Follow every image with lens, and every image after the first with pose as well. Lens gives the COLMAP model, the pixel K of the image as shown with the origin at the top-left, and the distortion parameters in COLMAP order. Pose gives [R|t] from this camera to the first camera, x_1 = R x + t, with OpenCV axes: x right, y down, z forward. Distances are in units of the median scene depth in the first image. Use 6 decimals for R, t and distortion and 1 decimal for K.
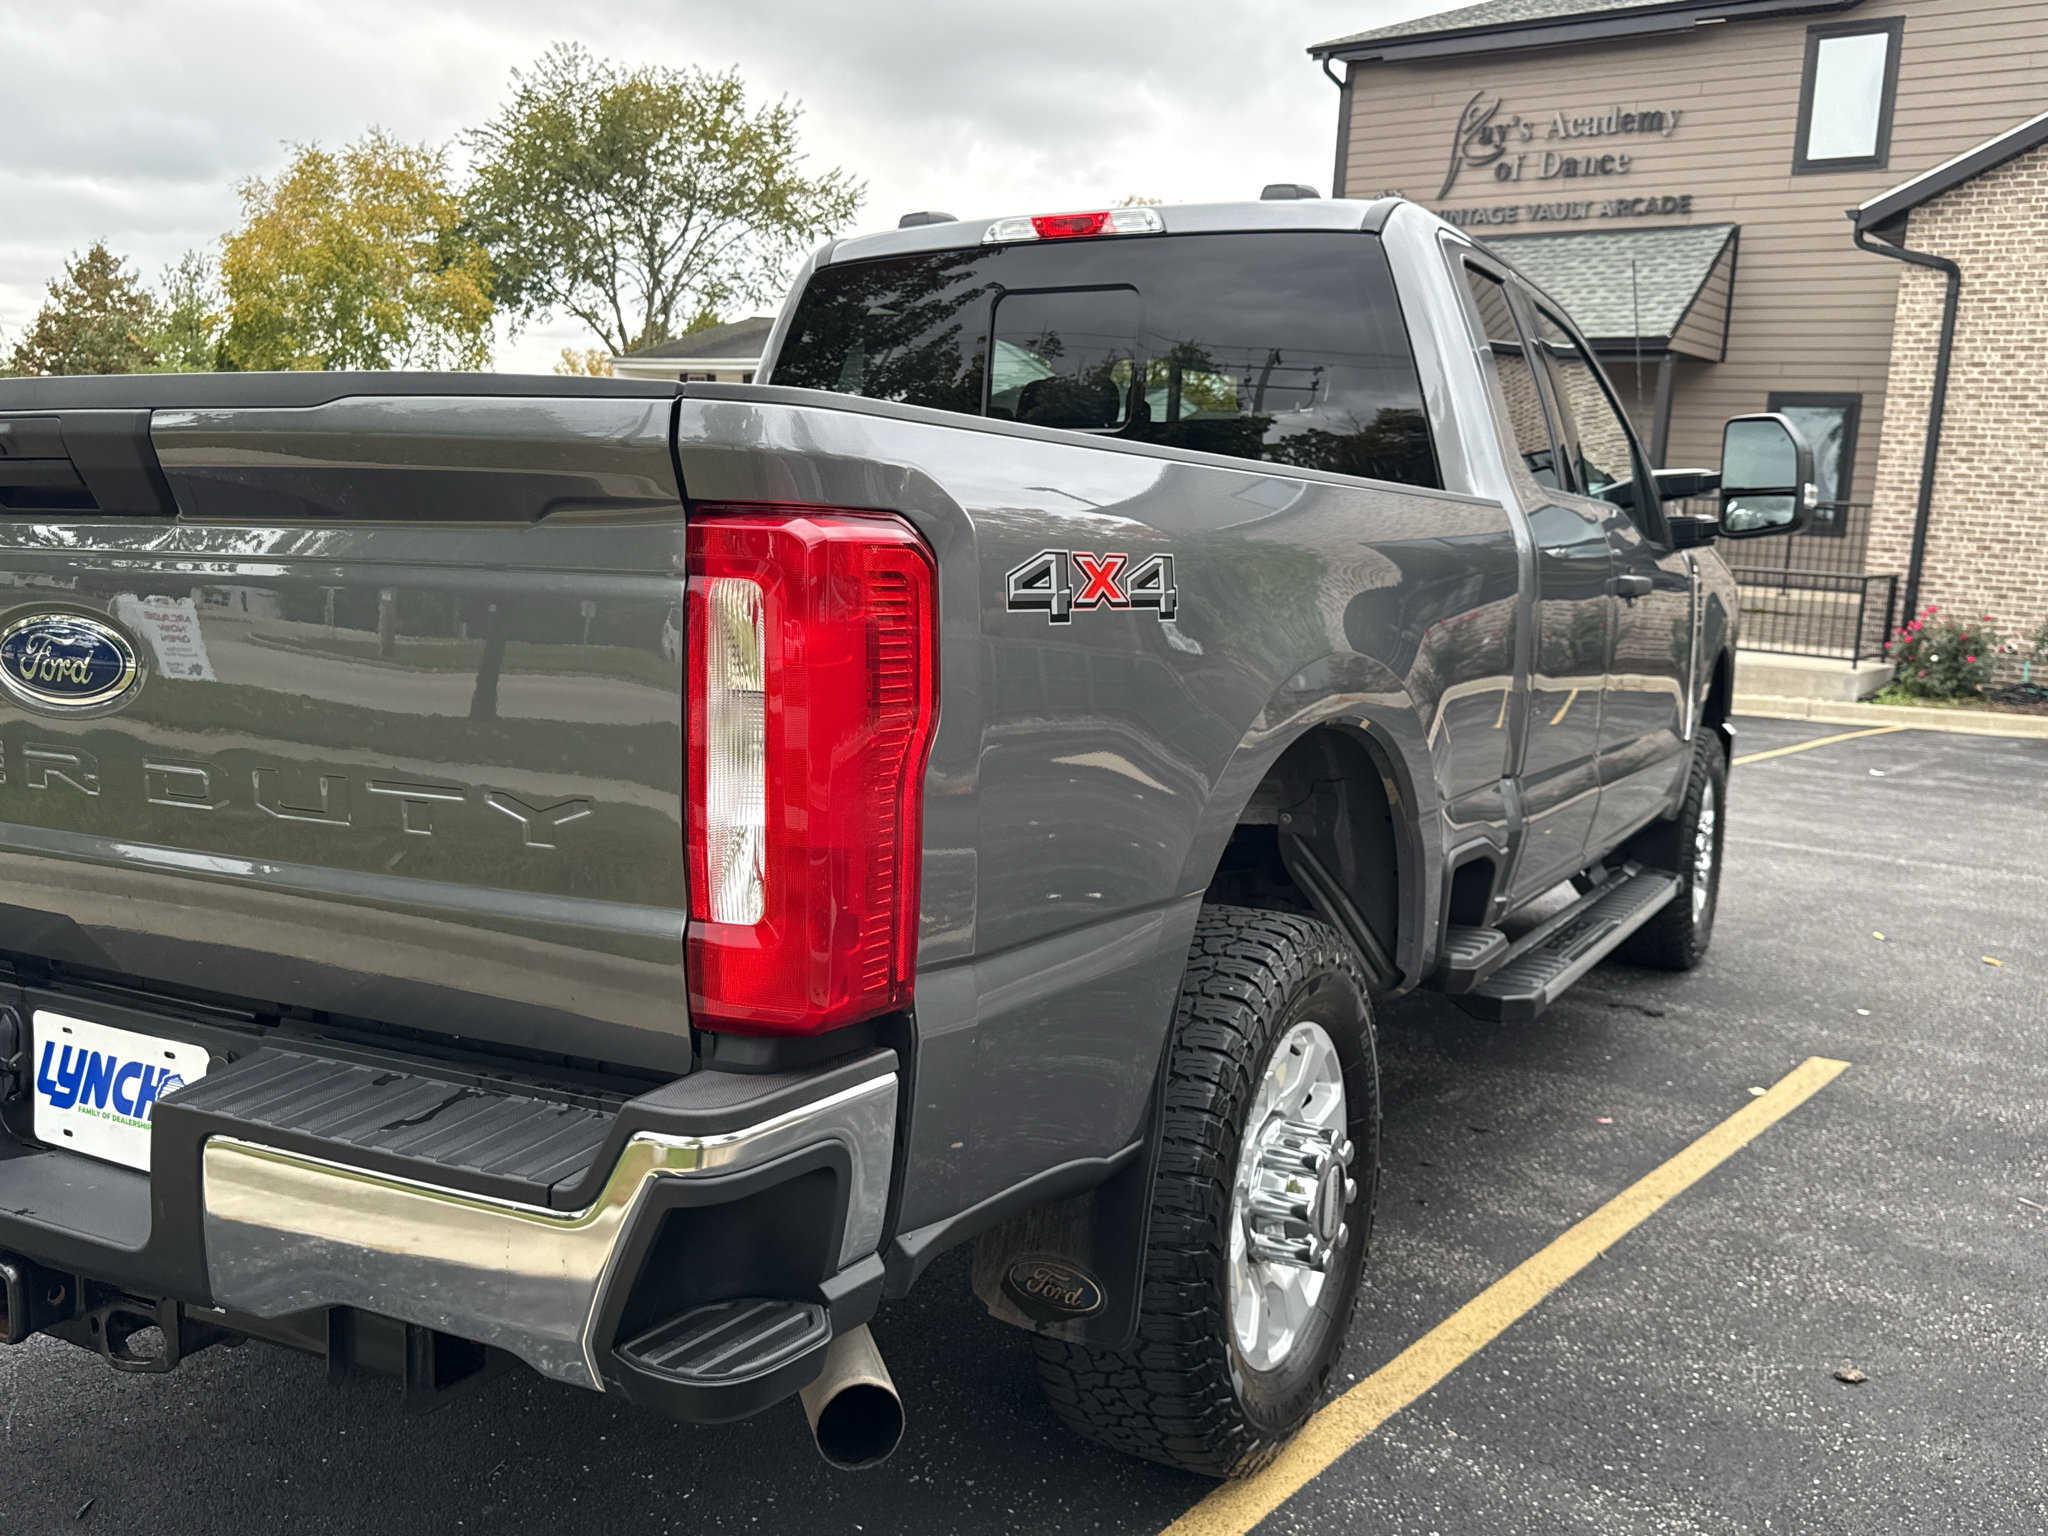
lens RADIAL K [[1820.1, 0, 1028.4], [0, 1820.1, 761.6], [0, 0, 1]] dist [0.058107, -0.090395]
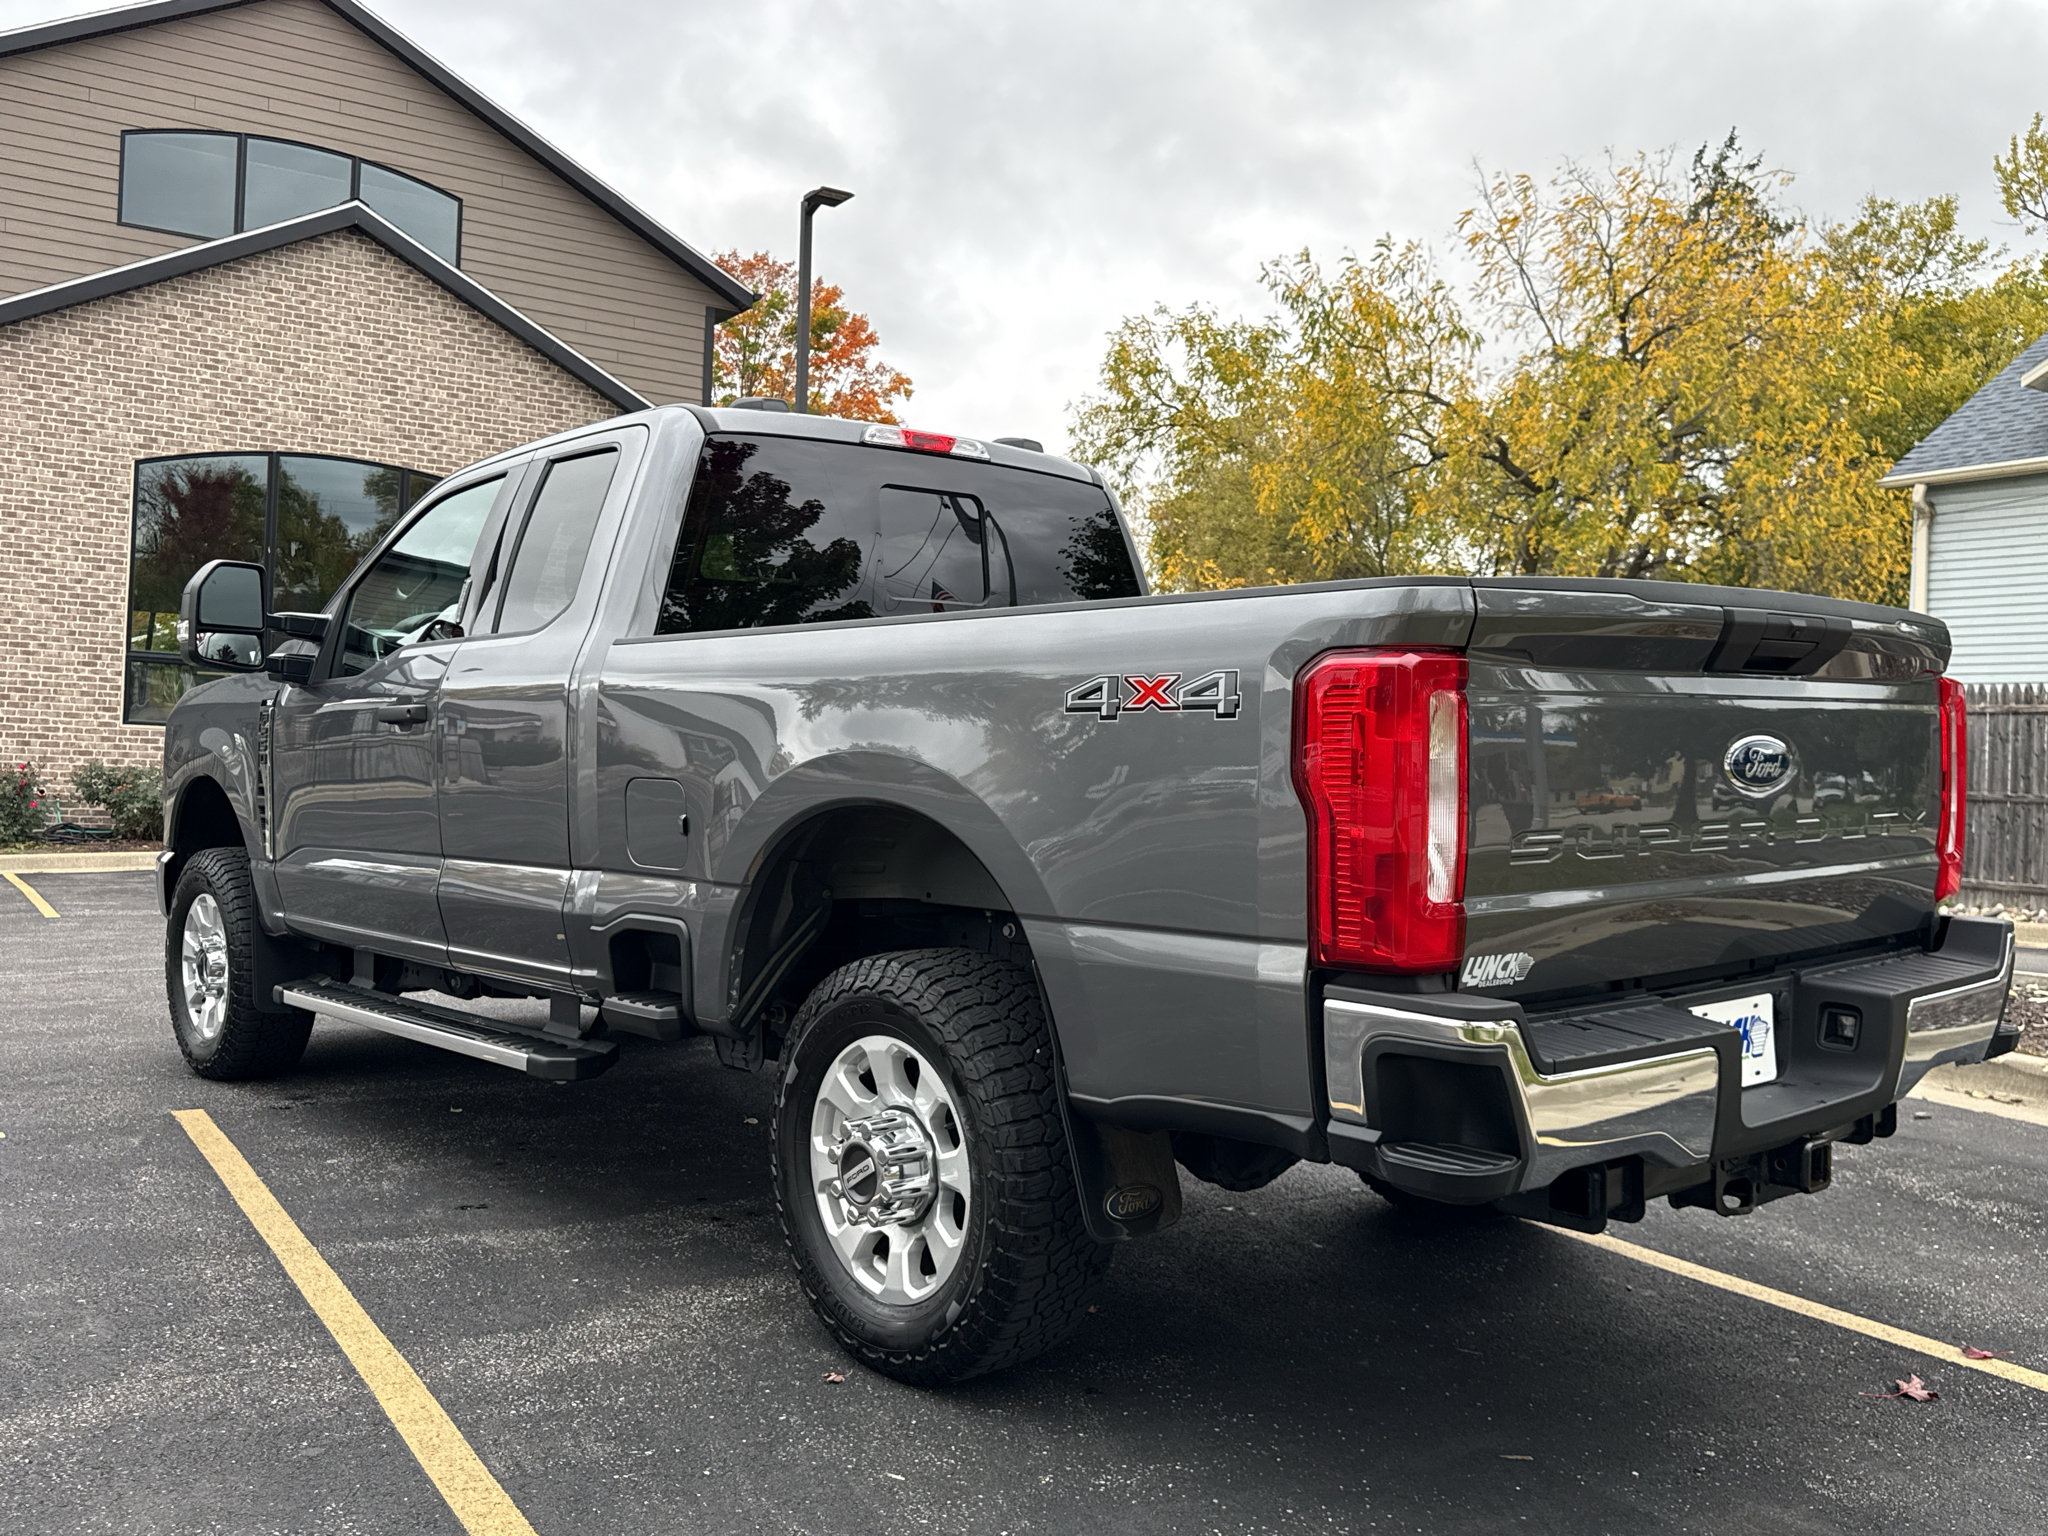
lens RADIAL K [[1809.1, 0, 1016.3], [0, 1809.1, 778.8], [0, 0, 1]] dist [0.129449, -0.221103]
pose [[0.339543, -0.046431, 0.939444, -0.259647], [0.113304, 0.993527, 0.008153, -0.014882], [-0.933741, 0.103674, 0.342606, 0.121519]]
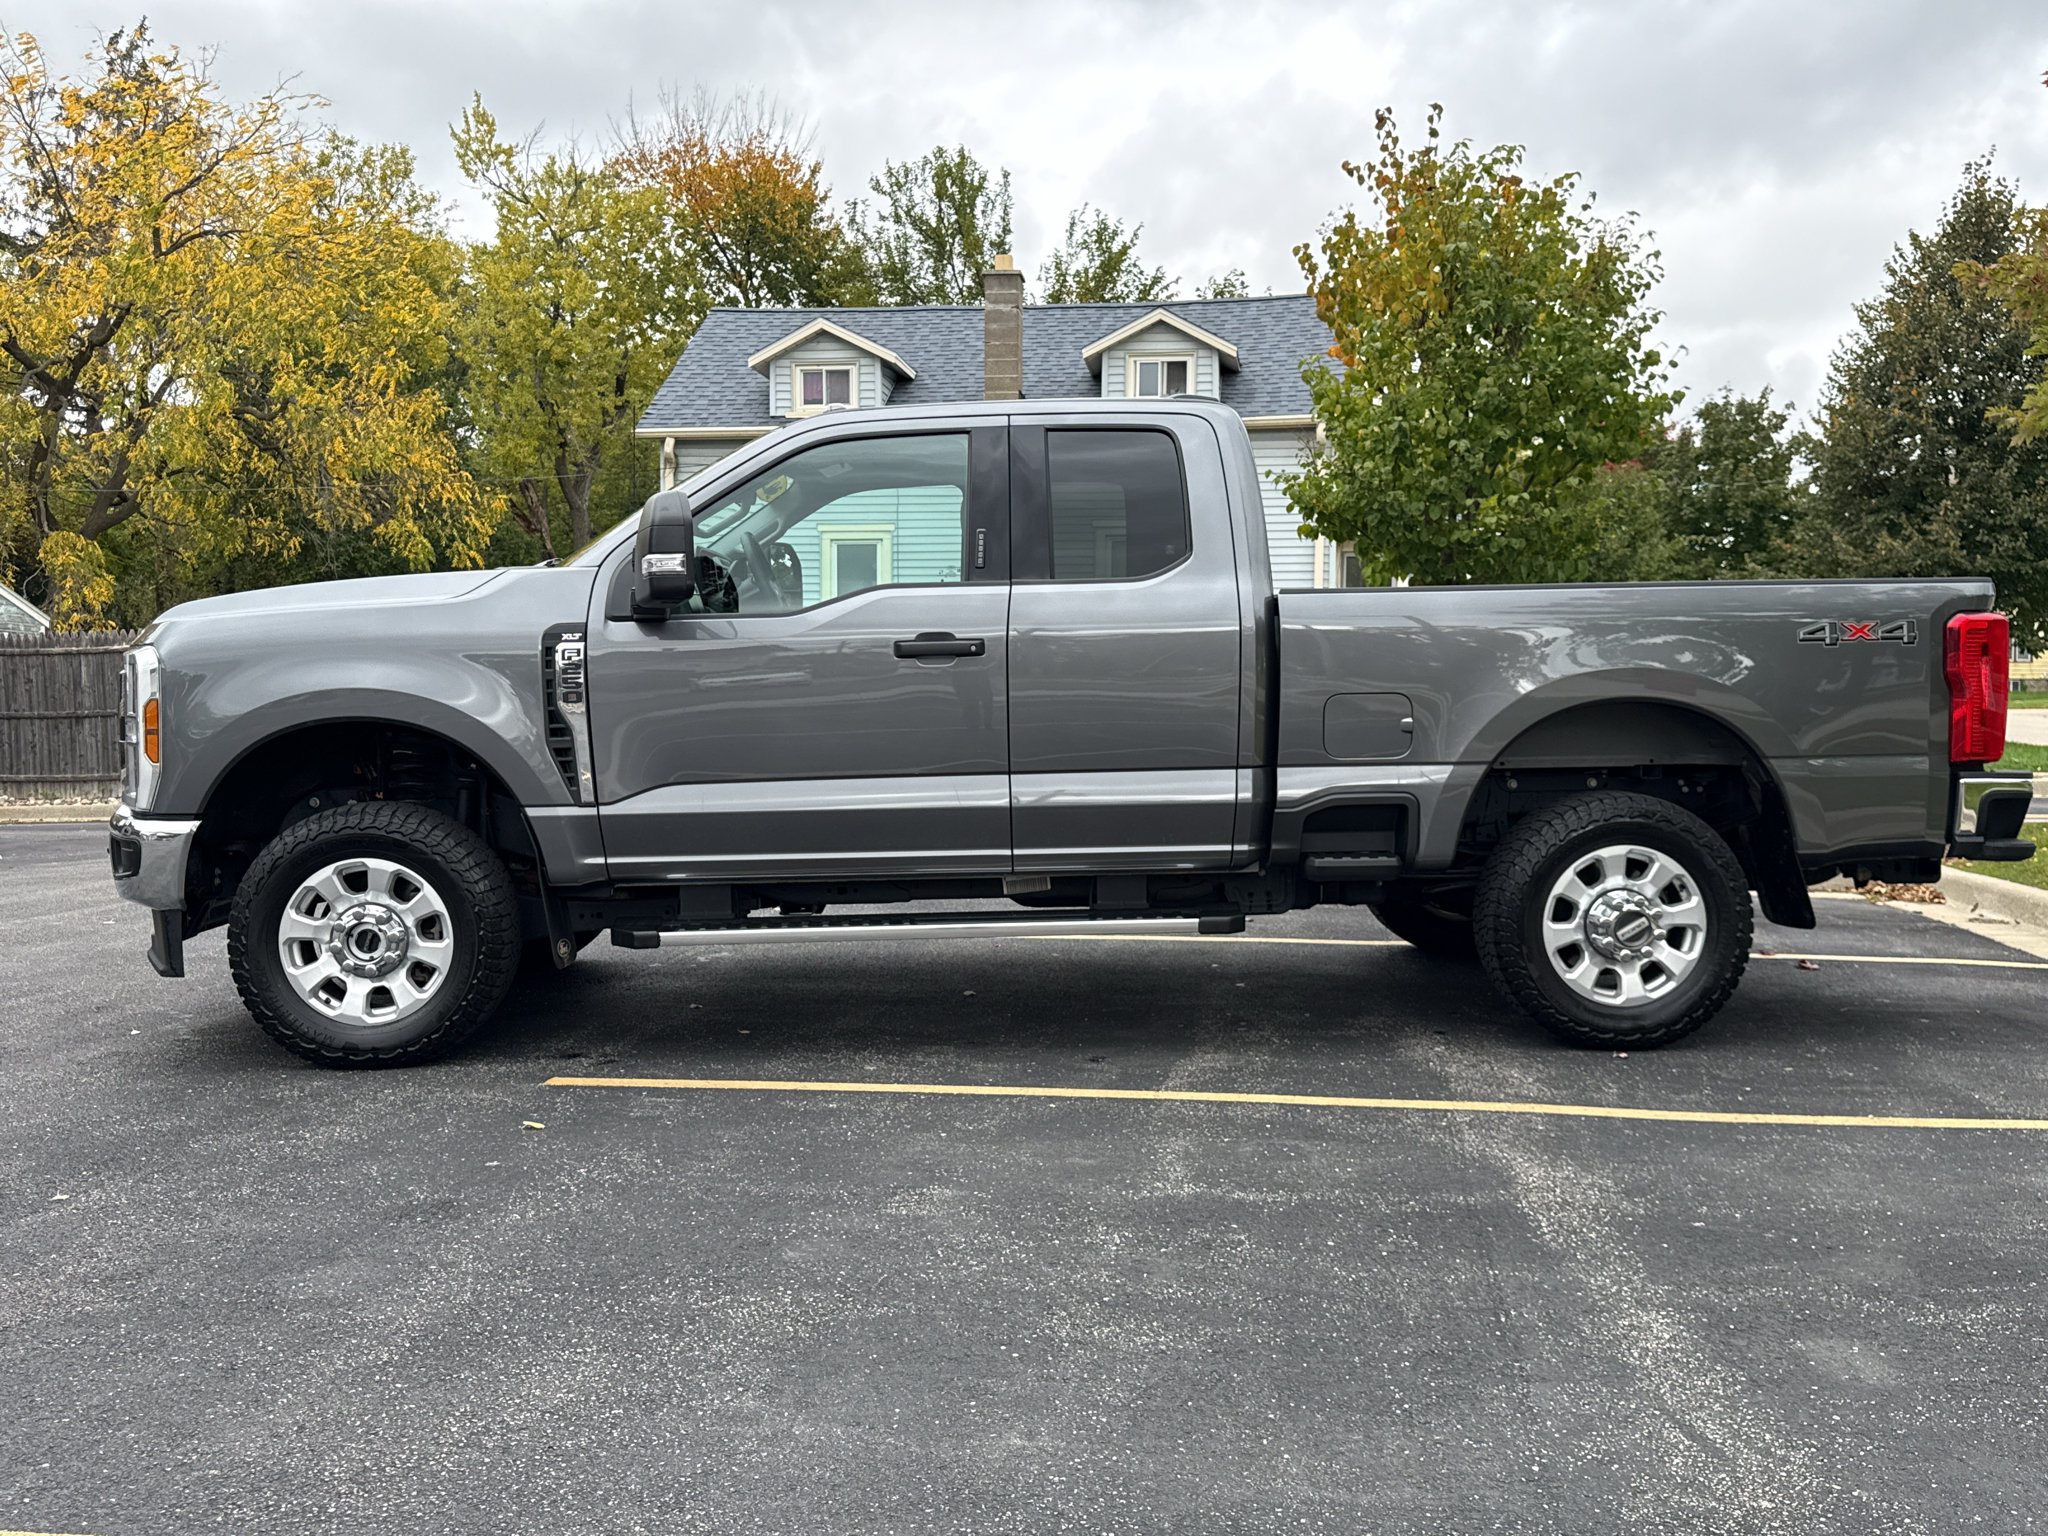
lens RADIAL K [[1809.1, 0, 1016.3], [0, 1809.1, 778.8], [0, 0, 1]] dist [0.129449, -0.221103]
pose [[-0.525613, -0.085175, 0.846449, -0.294915], [0.092623, 0.983331, 0.156465, -0.059126], [-0.845667, 0.160640, -0.508962, 0.462501]]
